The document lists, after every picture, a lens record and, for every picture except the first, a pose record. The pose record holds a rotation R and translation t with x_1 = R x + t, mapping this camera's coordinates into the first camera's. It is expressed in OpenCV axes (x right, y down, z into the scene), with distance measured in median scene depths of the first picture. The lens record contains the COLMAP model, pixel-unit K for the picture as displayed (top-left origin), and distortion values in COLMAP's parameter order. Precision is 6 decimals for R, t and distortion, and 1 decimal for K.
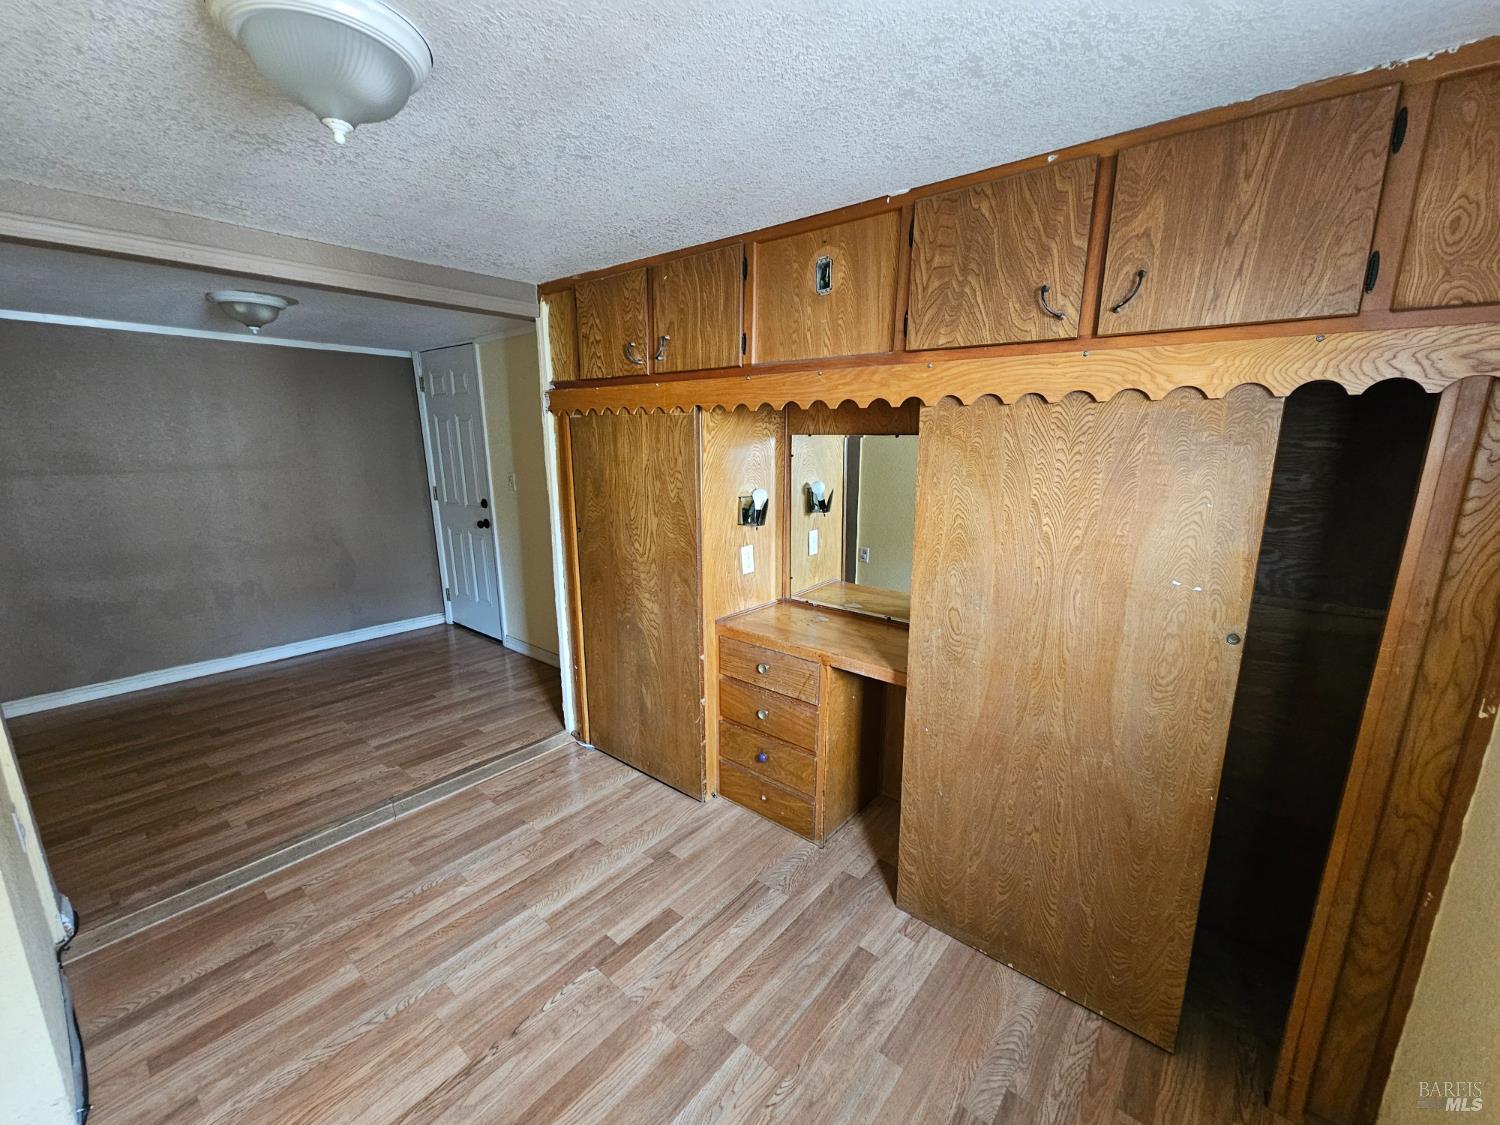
lens RADIAL K [[612.7, 0, 746.8], [0, 612.7, 575.9], [0, 0, 1]] dist [0.001223, 0.000323]
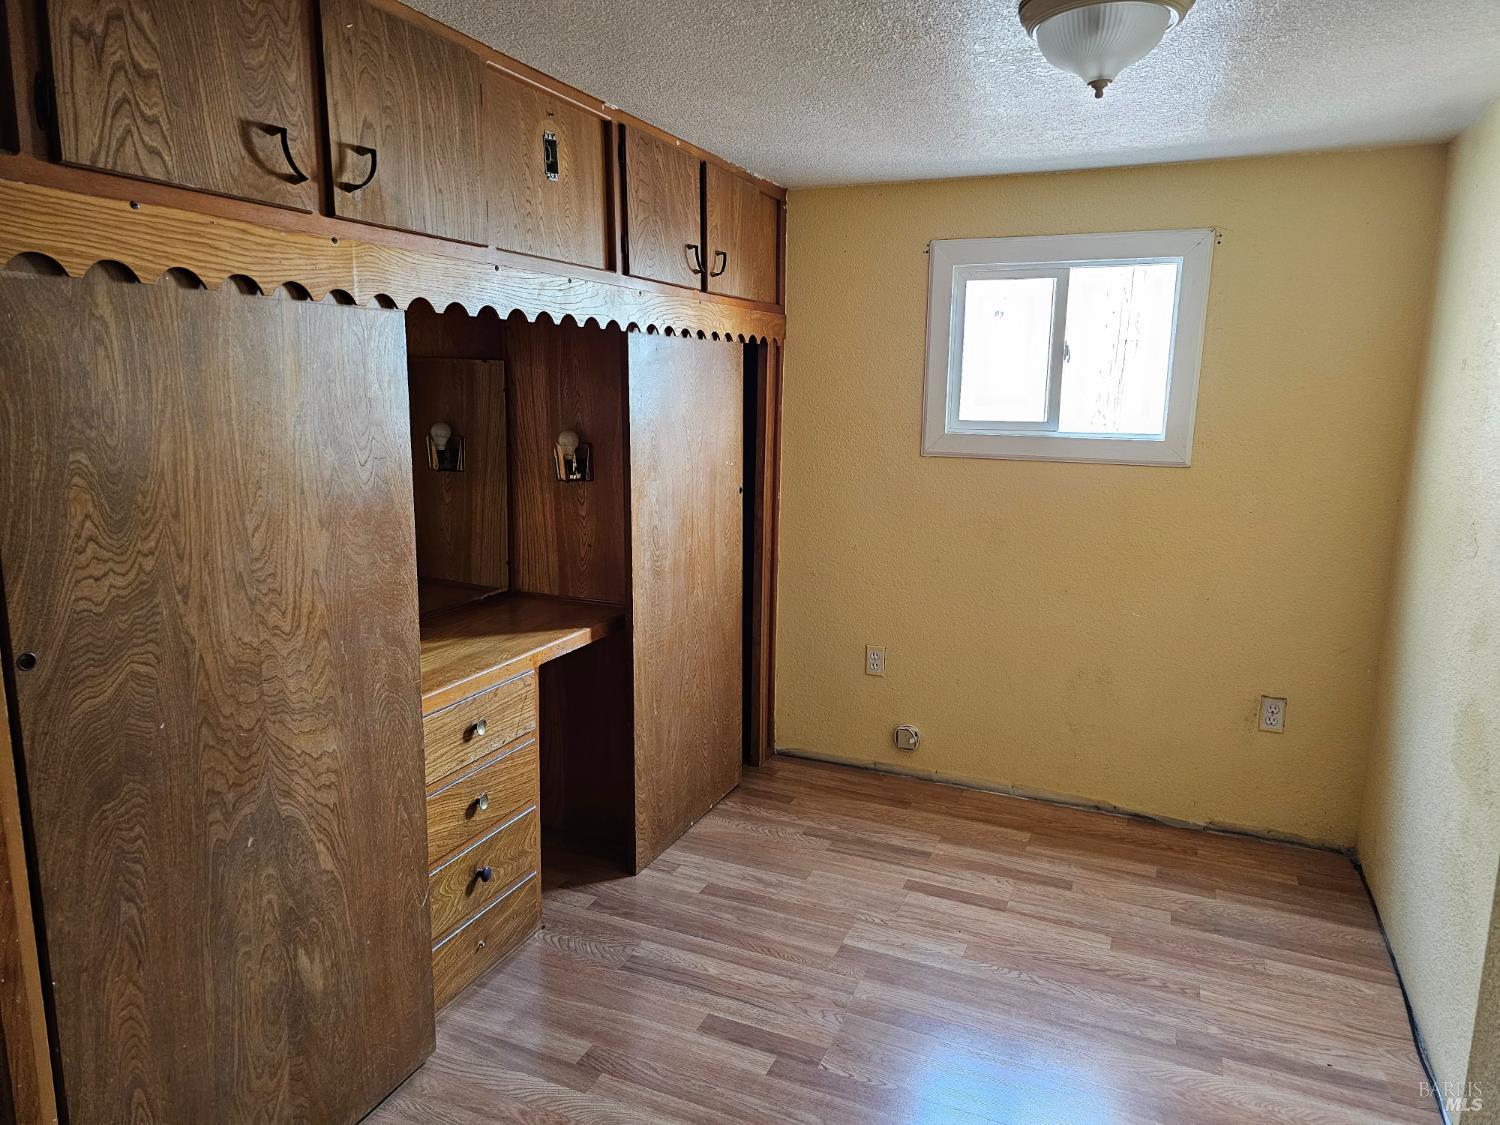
lens RADIAL K [[1020.1, 0, 748.4], [0, 1020.1, 556.7], [0, 0, 1]] dist [0.031975, -0.023791]
pose [[-0.294545, -0.177425, 0.939023, -1.171245], [0.194129, 0.951017, 0.240584, -0.247104], [-0.935712, 0.253154, -0.245674, 1.119091]]
